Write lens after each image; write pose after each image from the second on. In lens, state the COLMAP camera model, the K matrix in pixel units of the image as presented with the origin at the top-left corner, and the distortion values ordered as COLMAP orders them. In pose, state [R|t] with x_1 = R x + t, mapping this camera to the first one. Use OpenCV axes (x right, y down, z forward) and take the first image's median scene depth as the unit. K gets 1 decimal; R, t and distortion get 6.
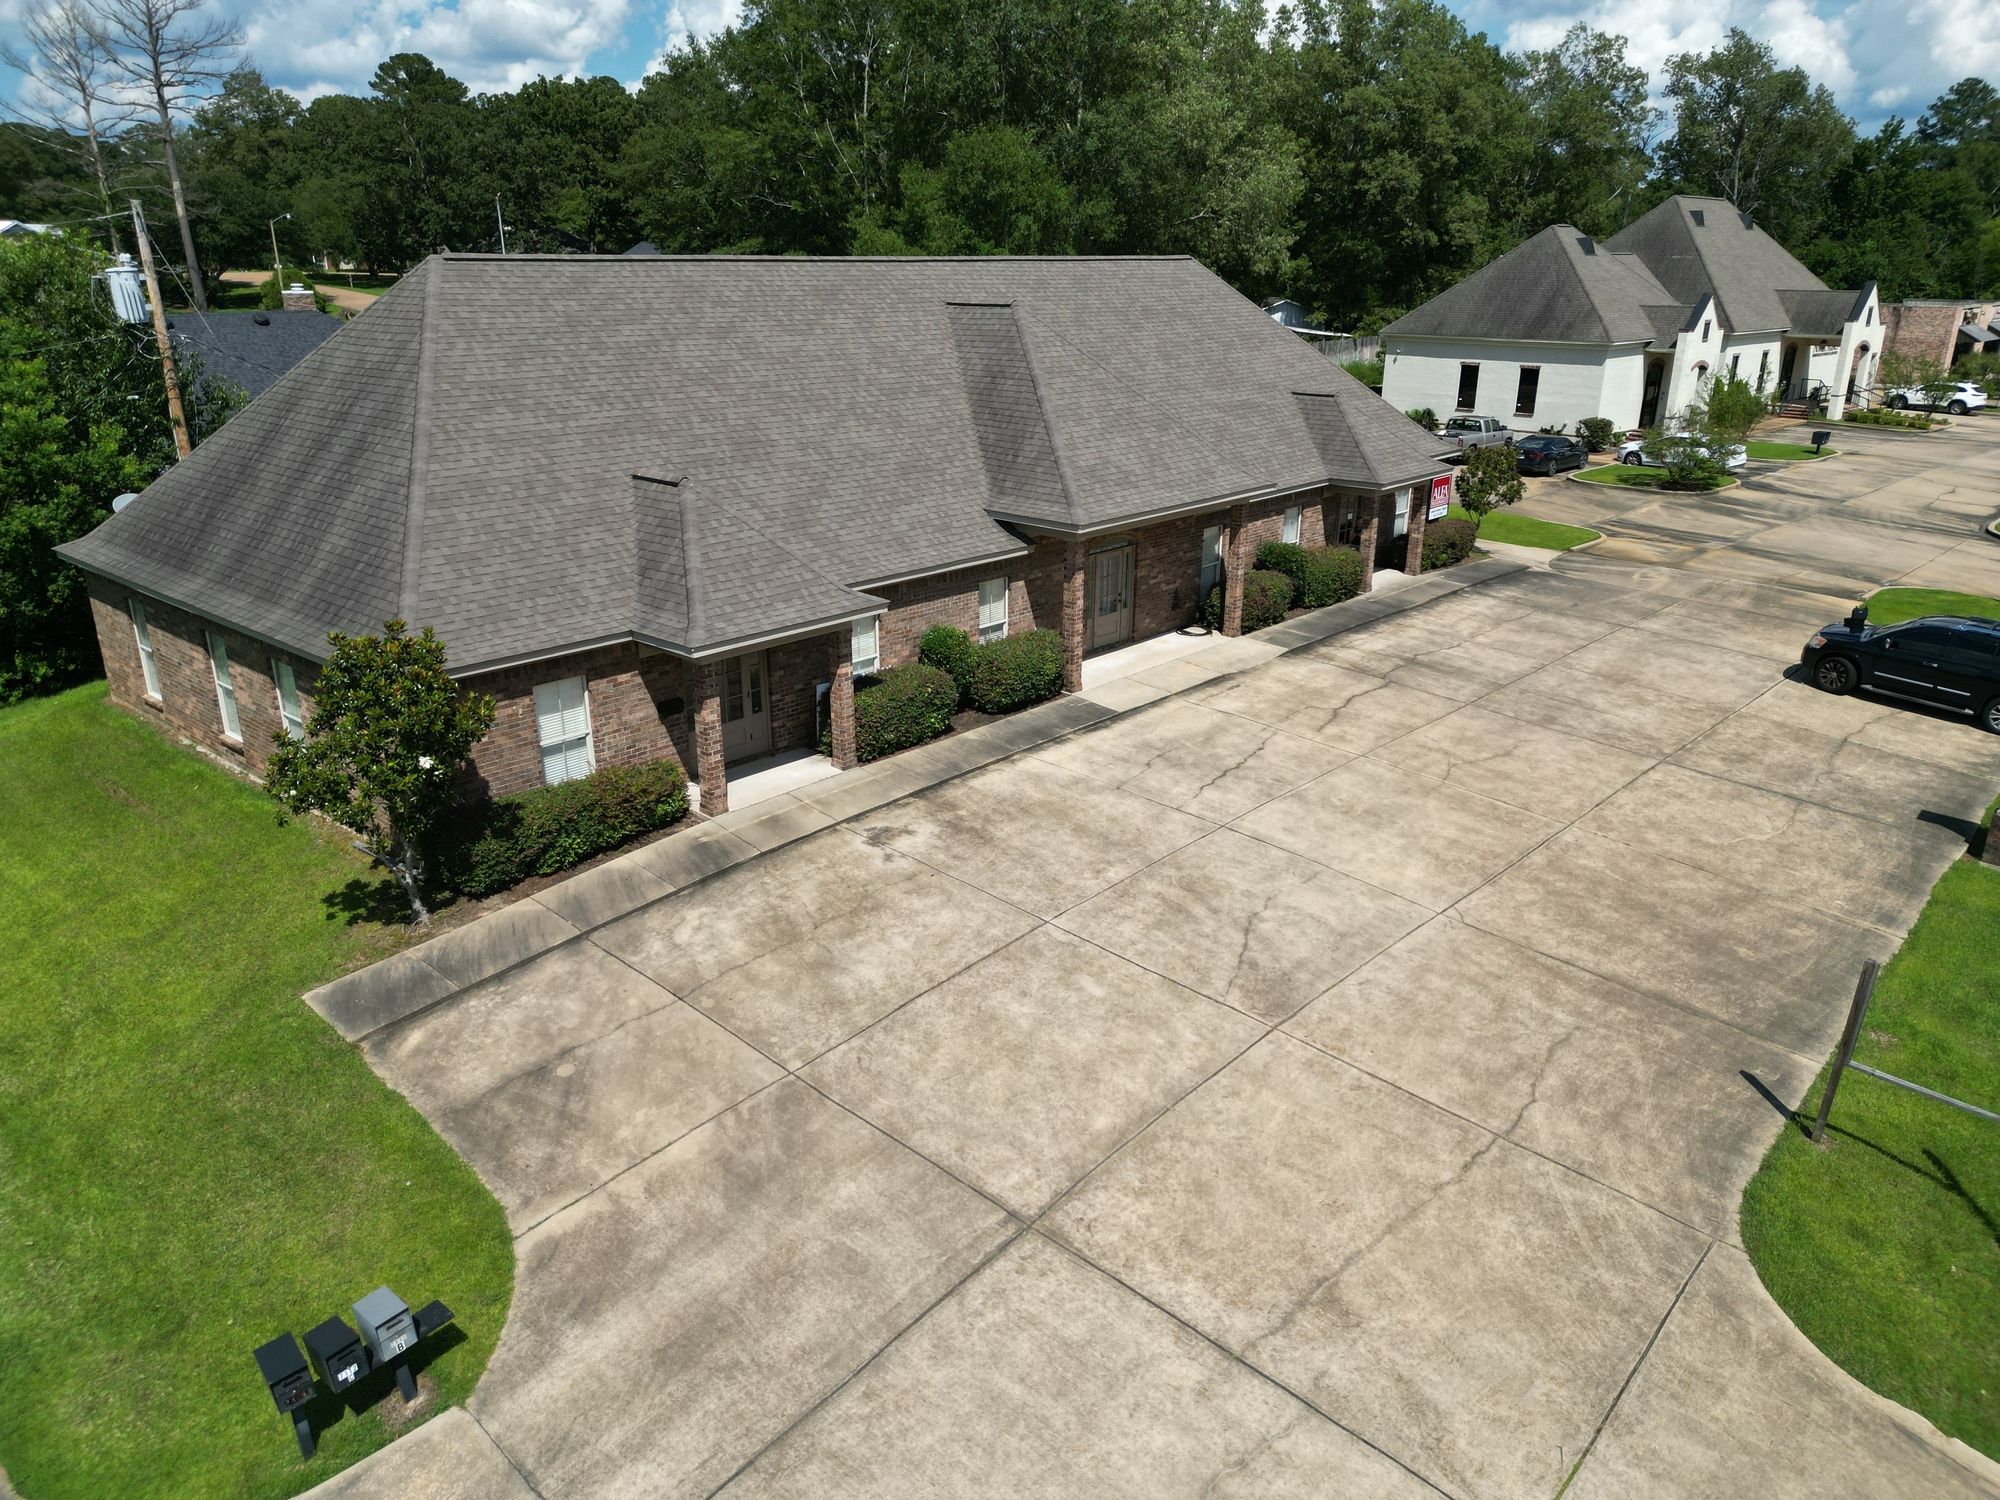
lens RADIAL K [[1404.7, 0, 1003.9], [0, 1404.7, 748.4], [0, 0, 1]] dist [0.080246, -0.082957]
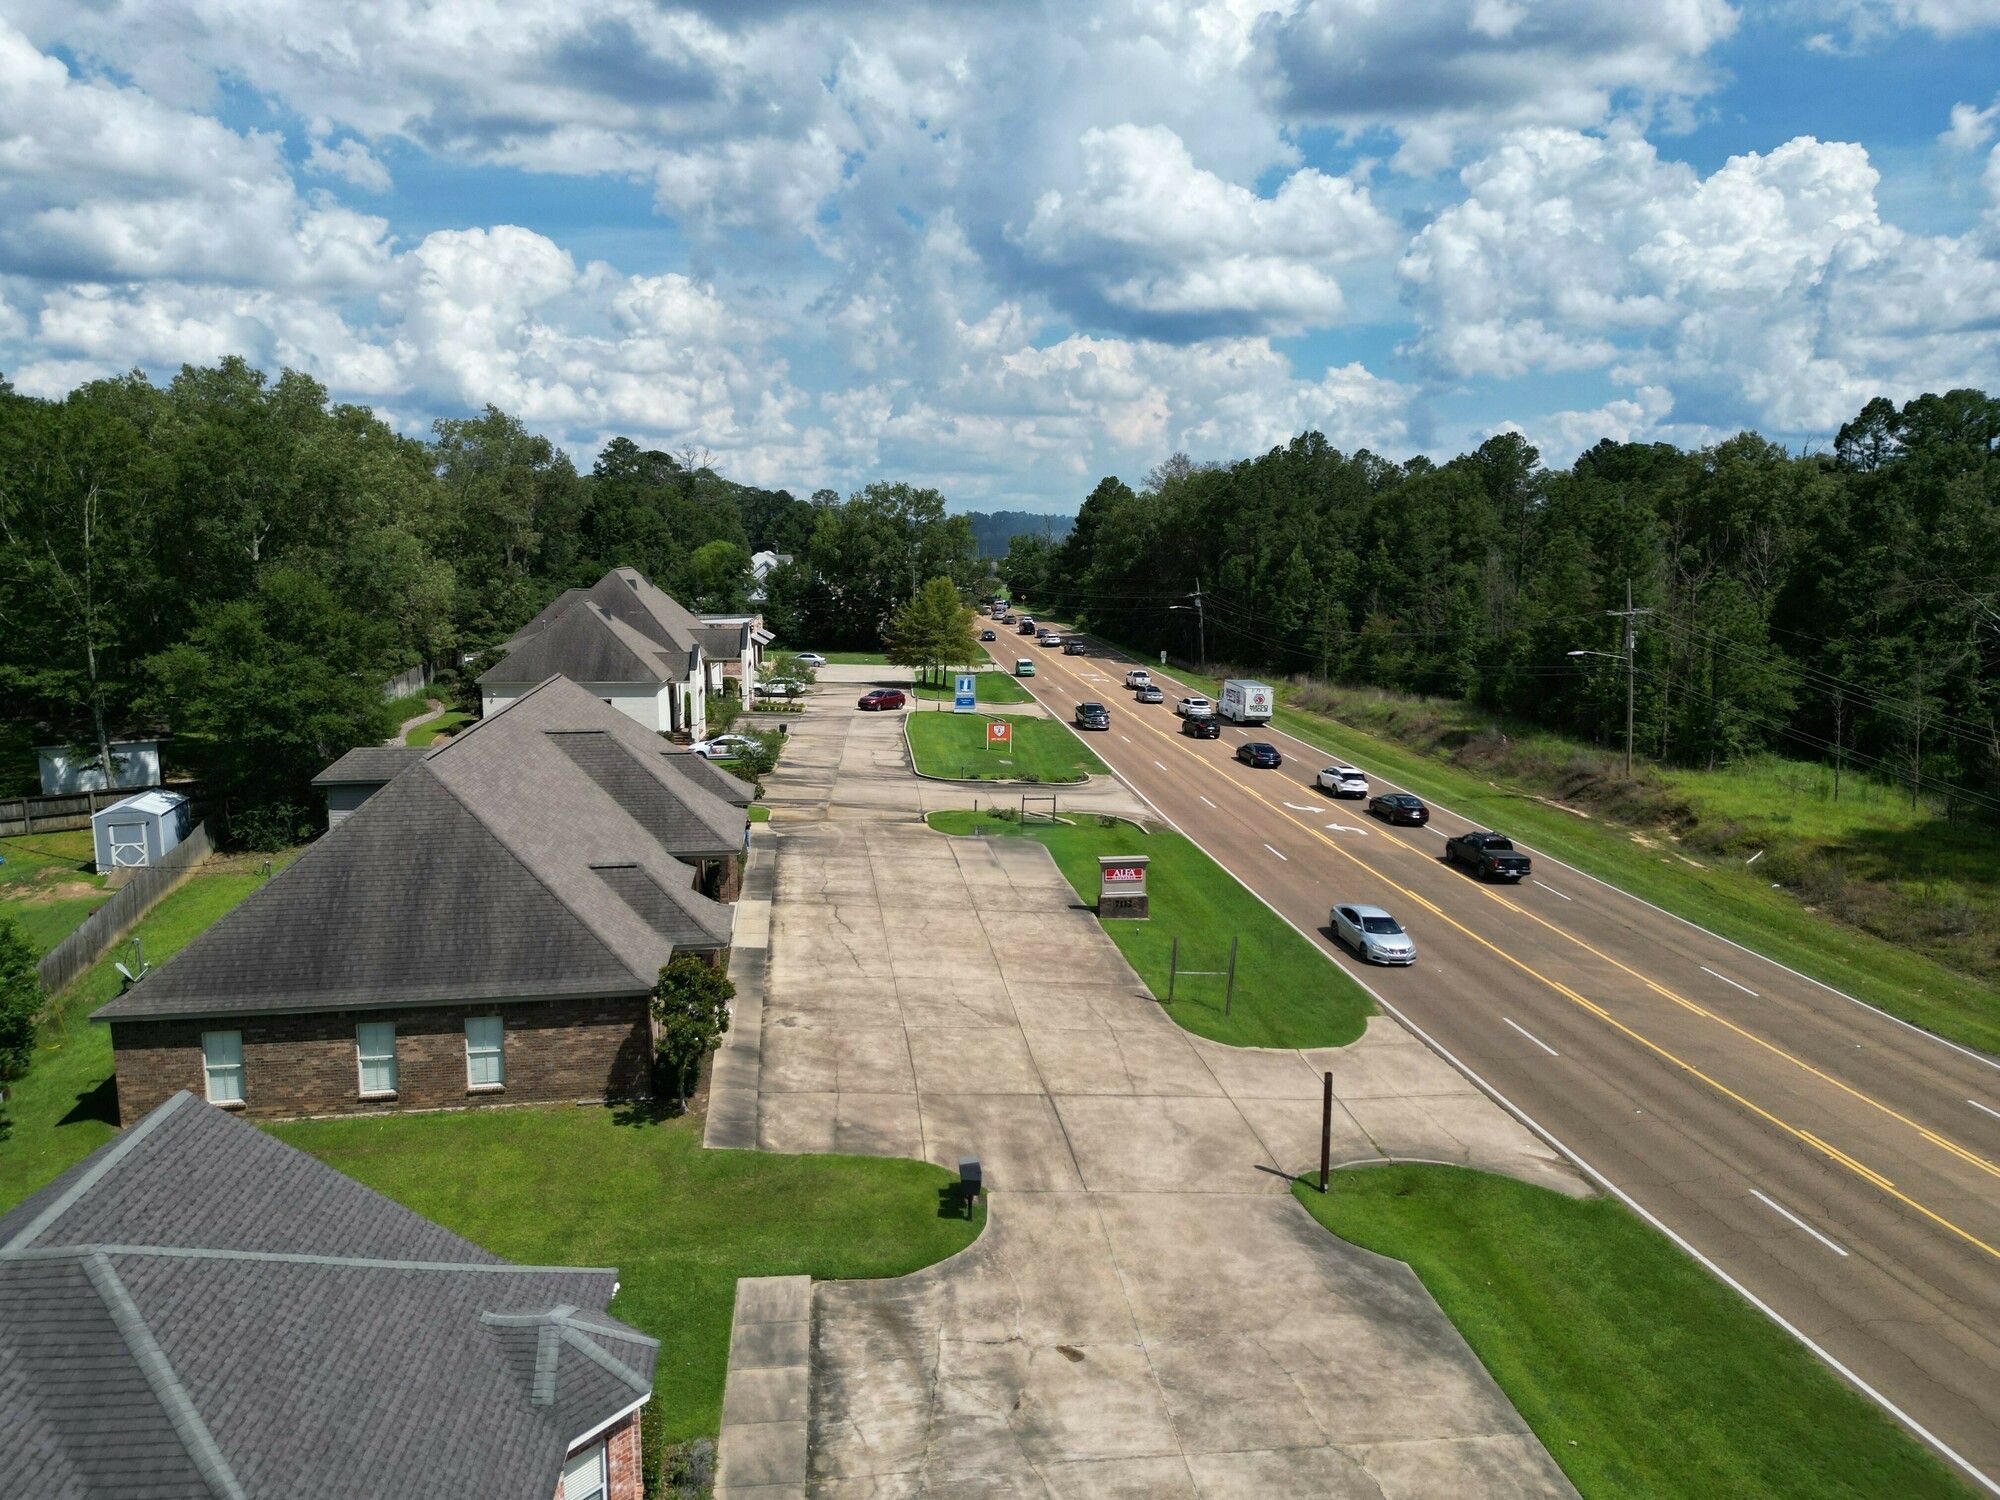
lens RADIAL K [[1404.7, 0, 1003.9], [0, 1404.7, 748.4], [0, 0, 1]] dist [0.080246, -0.082957]
pose [[0.641419, -0.122563, 0.757337, -1.162968], [0.254982, 0.965097, -0.059769, -0.095534], [-0.723578, 0.231445, 0.650283, -0.493407]]
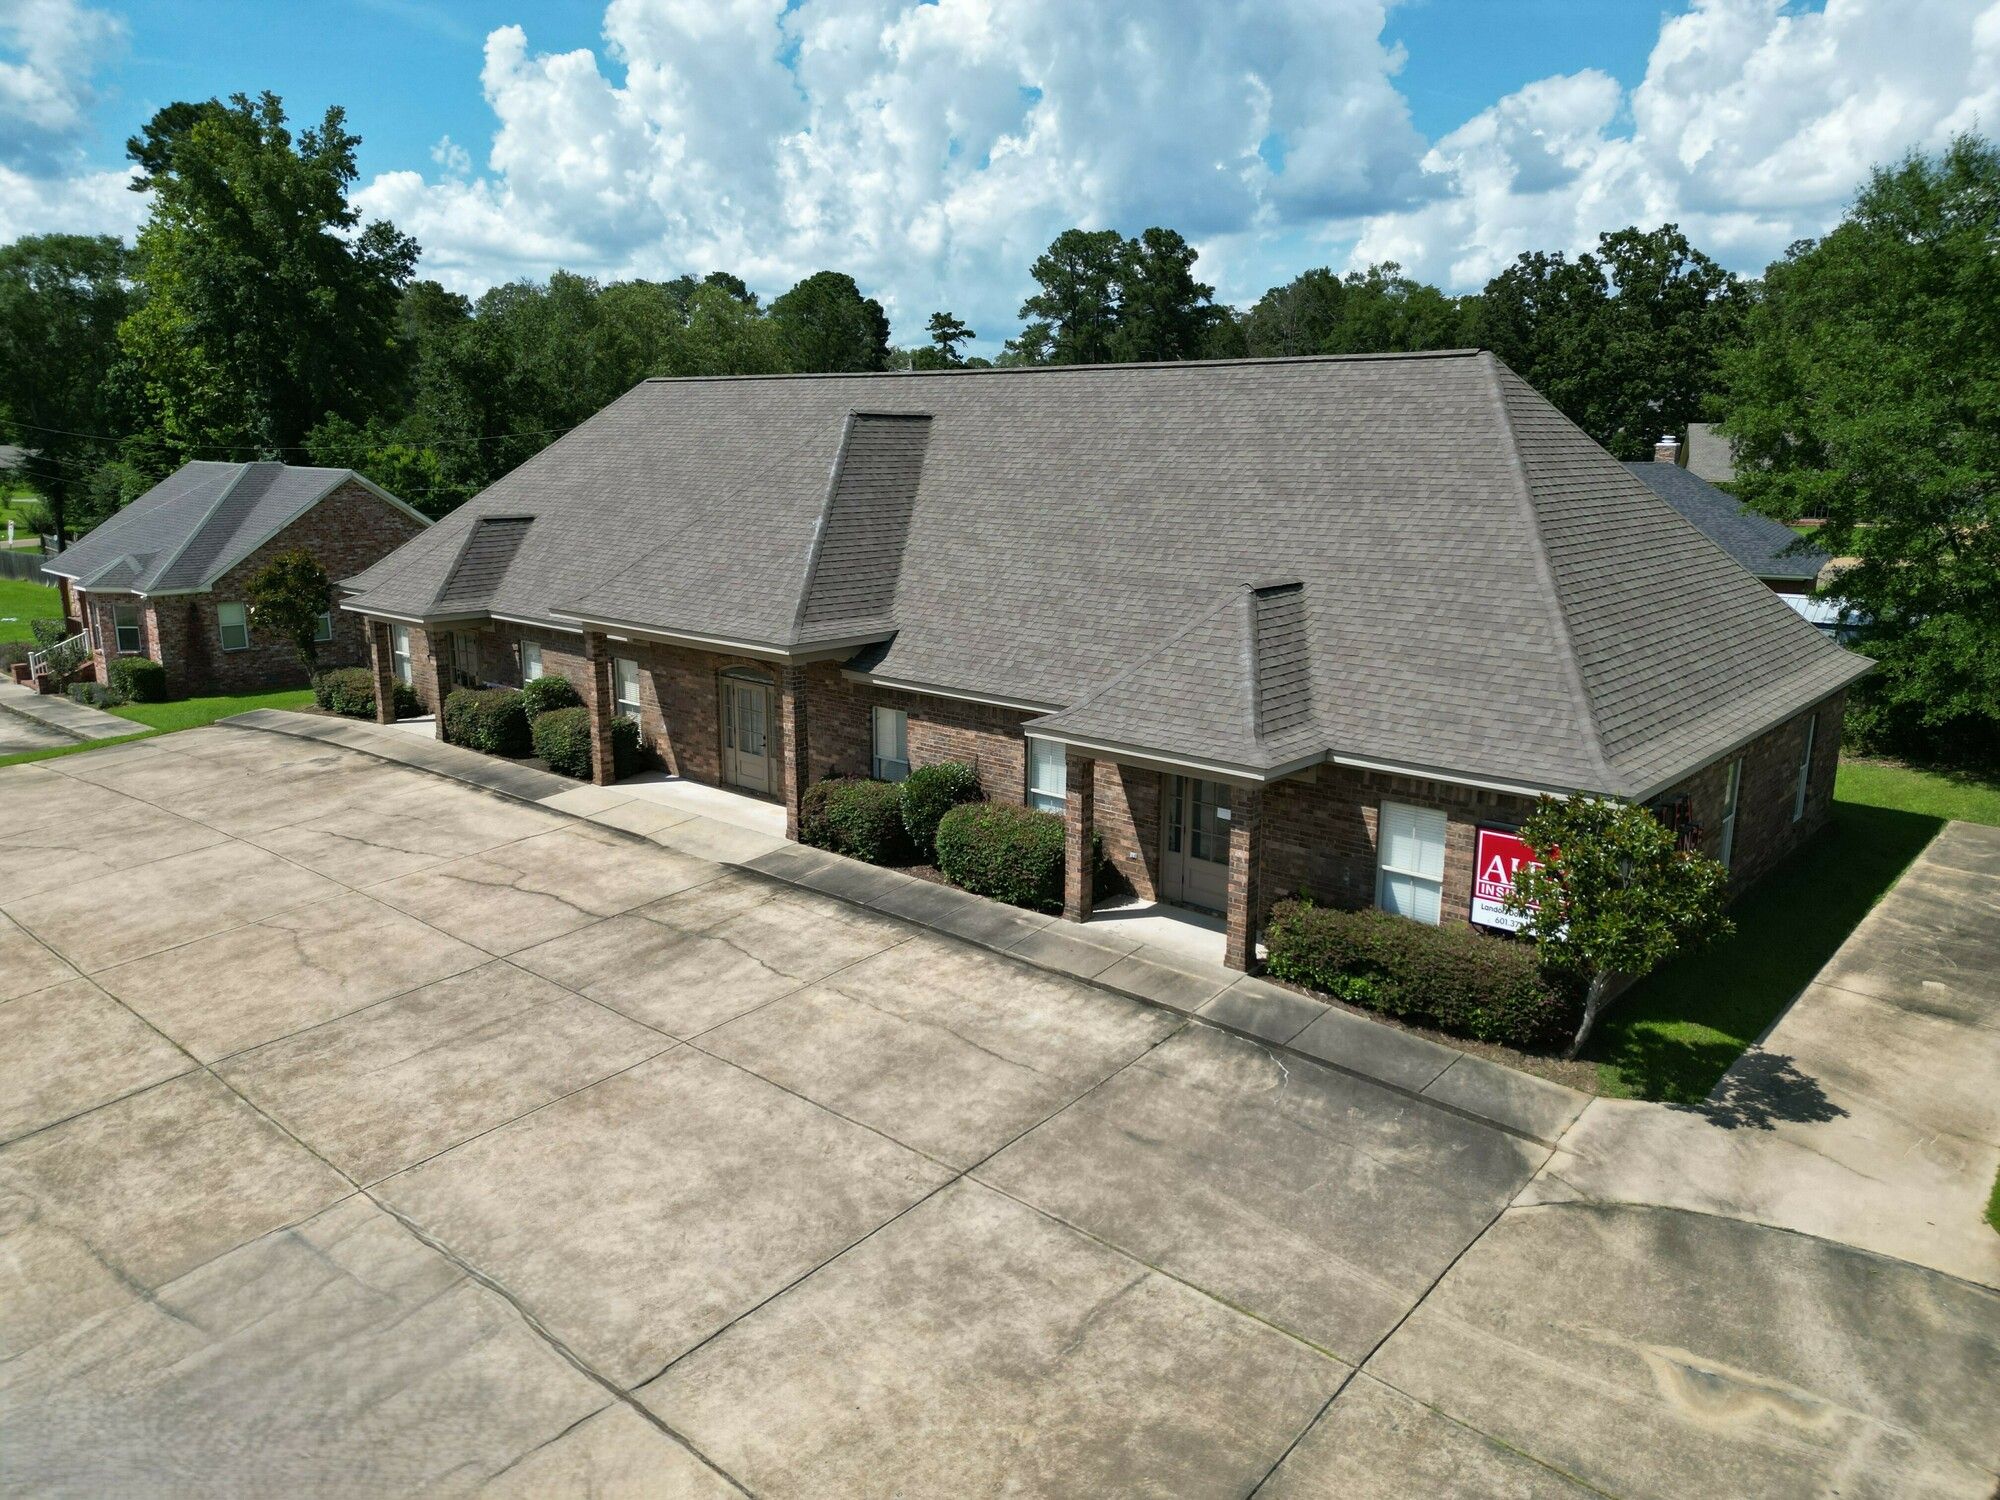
lens RADIAL K [[1404.7, 0, 1003.9], [0, 1404.7, 748.4], [0, 0, 1]] dist [0.080246, -0.082957]
pose [[0.011878, 0.214552, -0.976640, 1.155933], [-0.335490, 0.920950, 0.198237, -0.404494], [0.941969, 0.325298, 0.082919, 1.341731]]
